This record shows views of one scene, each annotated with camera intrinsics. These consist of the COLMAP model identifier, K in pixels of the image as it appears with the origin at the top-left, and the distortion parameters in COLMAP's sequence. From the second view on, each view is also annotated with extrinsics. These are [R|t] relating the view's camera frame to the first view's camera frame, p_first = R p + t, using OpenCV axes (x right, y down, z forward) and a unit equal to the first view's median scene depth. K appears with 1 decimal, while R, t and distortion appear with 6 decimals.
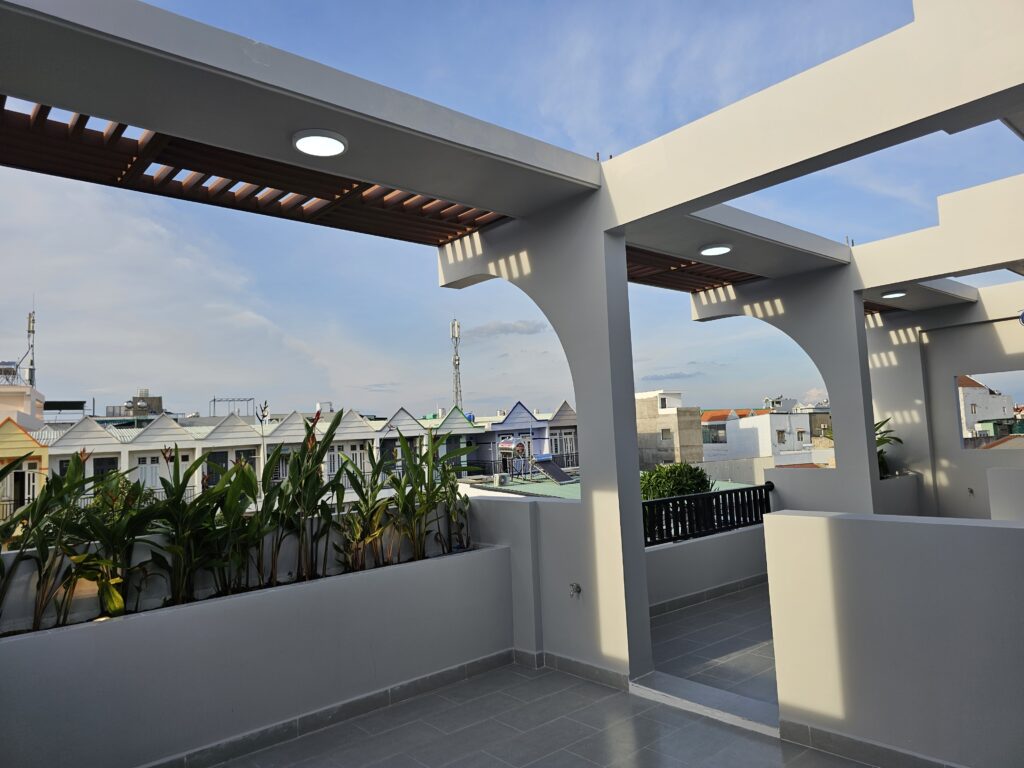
lens RADIAL K [[689.8, 0, 512.6], [0, 689.8, 381.3], [0, 0, 1]] dist [-0.034349, -0.000787]
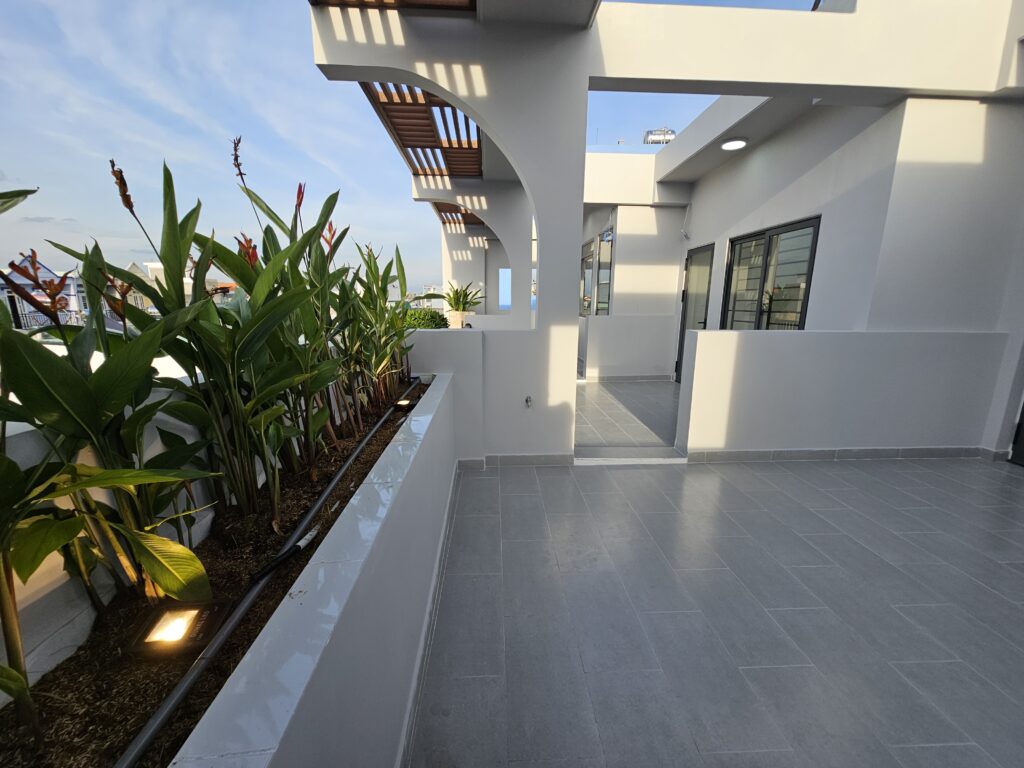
lens RADIAL K [[417.7, 0, 510.7], [0, 417.7, 392.9], [0, 0, 1]] dist [0.027928, 0.001418]
pose [[0.614872, -0.120916, 0.779302, -0.411038], [-0.095563, 0.969470, 0.225822, 0.097898], [-0.782816, -0.213324, 0.584545, 0.470099]]
